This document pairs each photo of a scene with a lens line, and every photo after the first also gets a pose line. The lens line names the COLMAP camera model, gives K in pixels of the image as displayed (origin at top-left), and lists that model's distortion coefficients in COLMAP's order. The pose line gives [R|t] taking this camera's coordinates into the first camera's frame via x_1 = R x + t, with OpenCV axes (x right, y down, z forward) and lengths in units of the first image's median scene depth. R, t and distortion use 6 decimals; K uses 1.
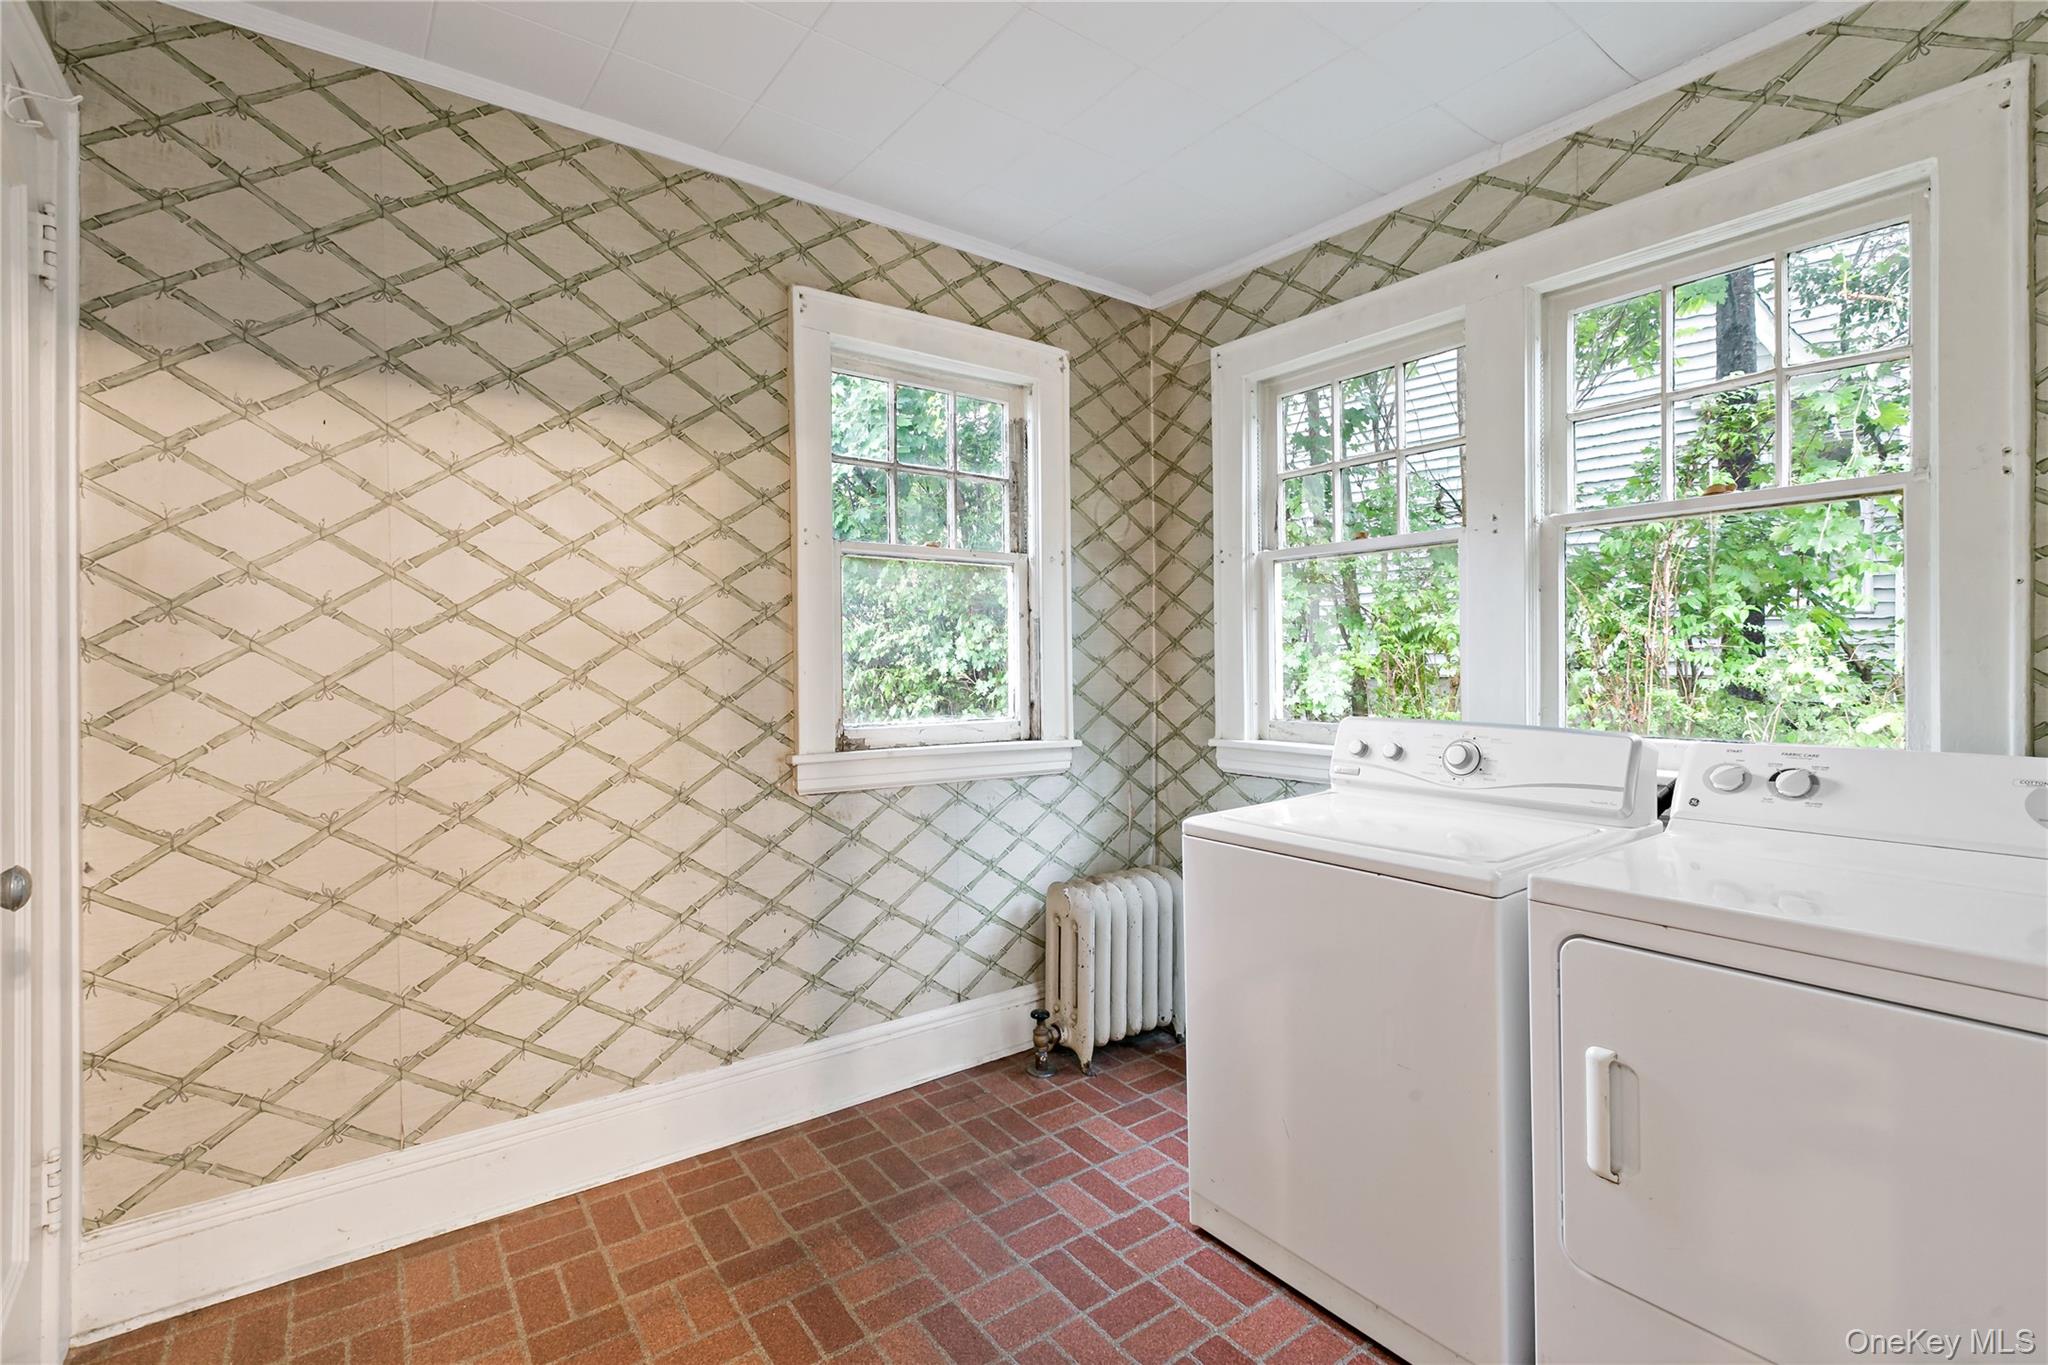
lens RADIAL K [[933.1, 0, 1030.1], [0, 933.1, 669.2], [0, 0, 1]] dist [0.009196, 0.000346]
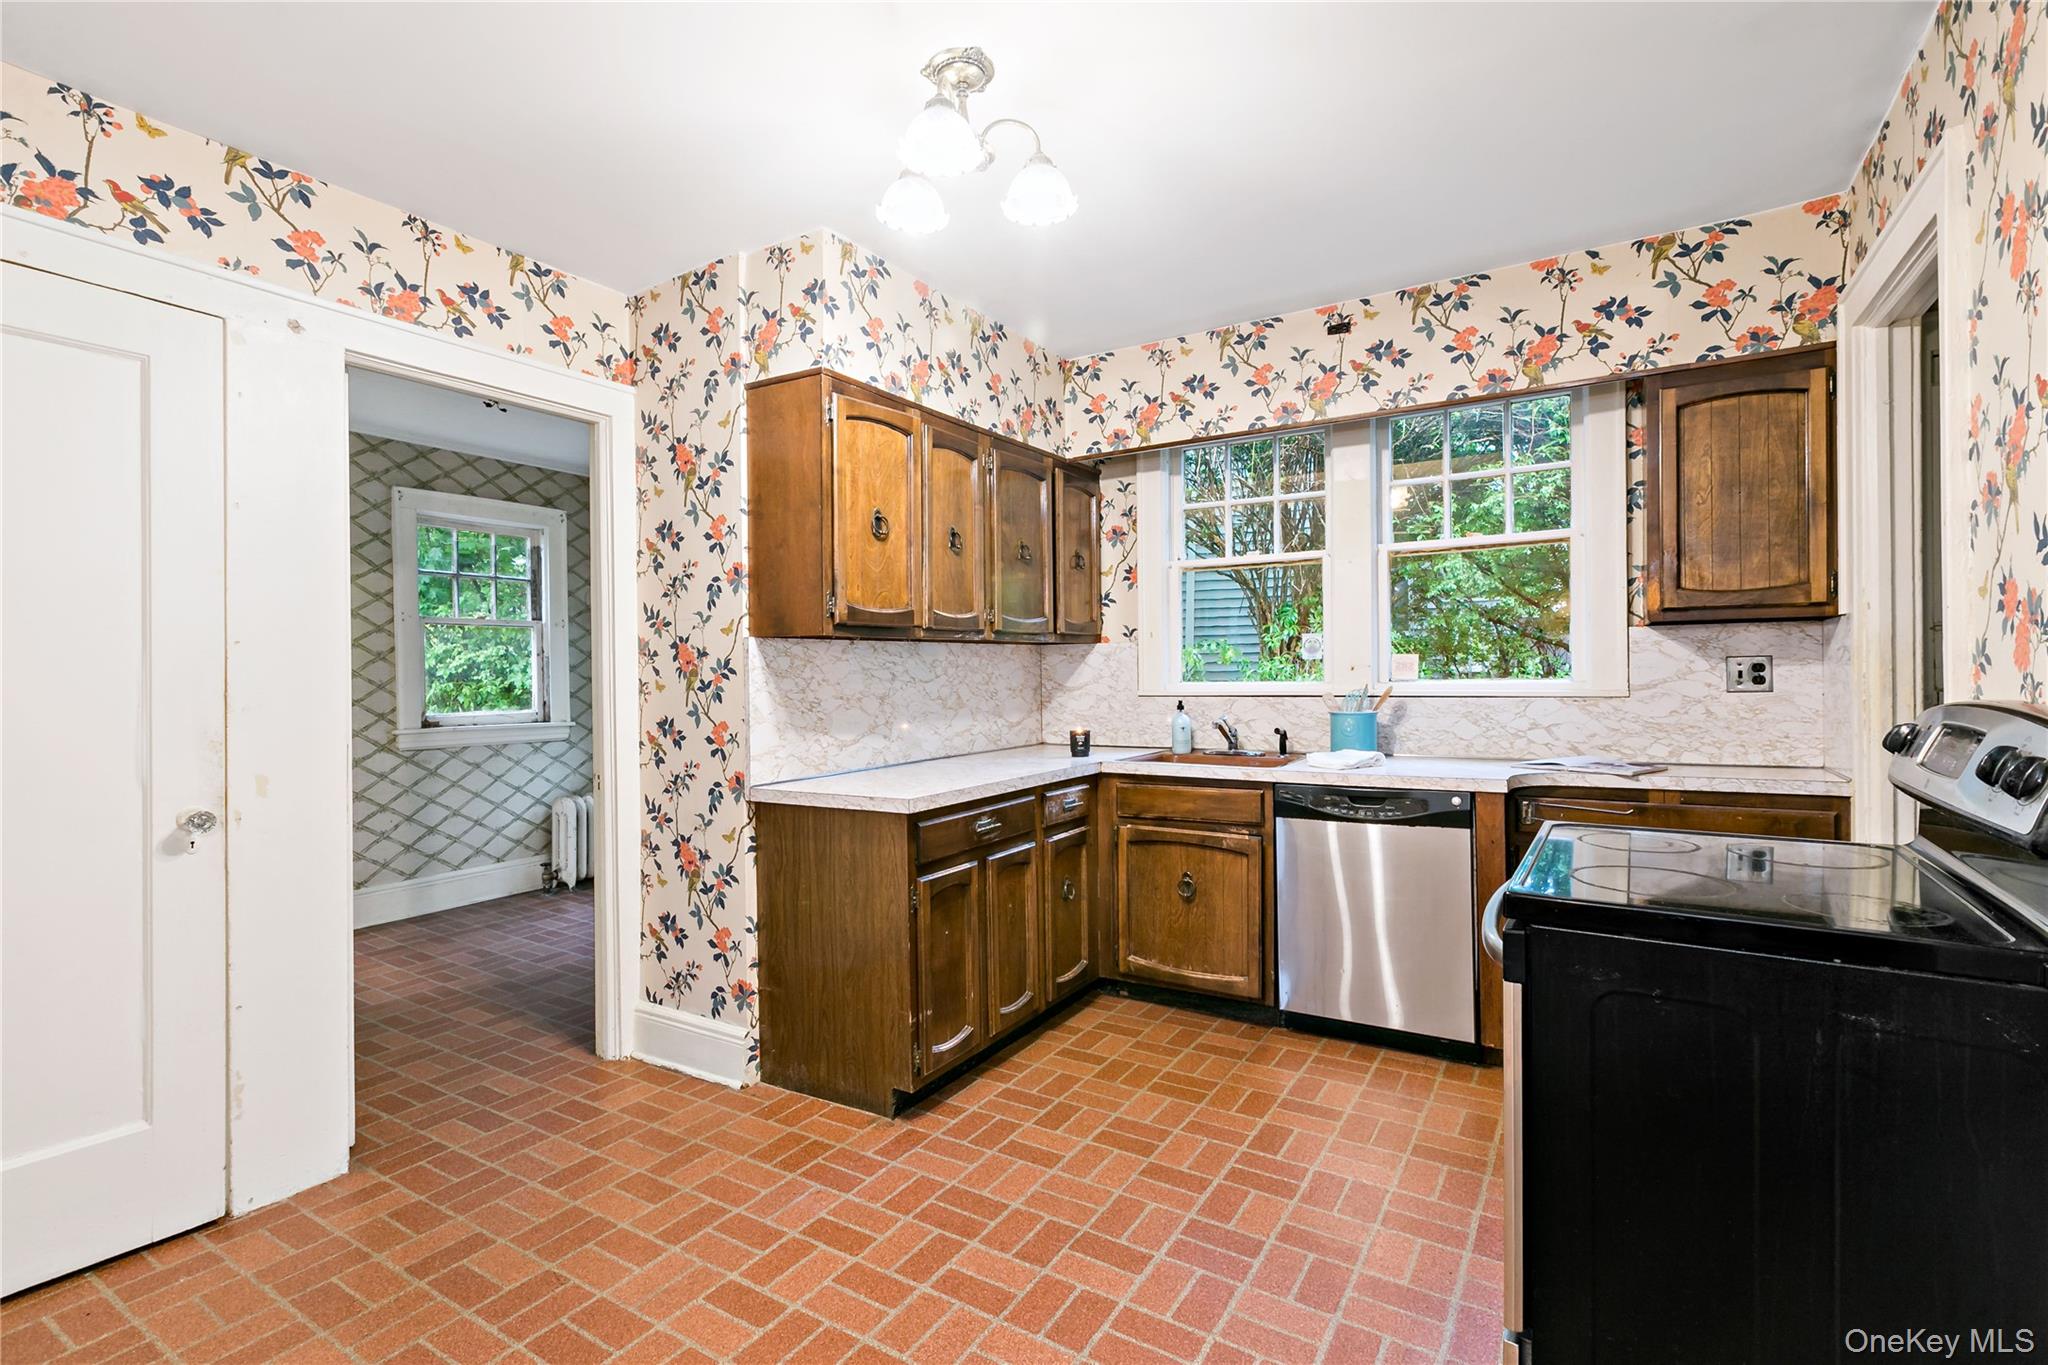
lens RADIAL K [[933.1, 0, 1009.0], [0, 933.1, 672.5], [0, 0, 1]] dist [0.009196, 0.000346]
pose [[0.933799, -0.006006, 0.357748, 0.221003], [0.008188, 0.999956, -0.004583, -0.007242], [-0.357705, 0.007209, 0.933807, -1.173429]]
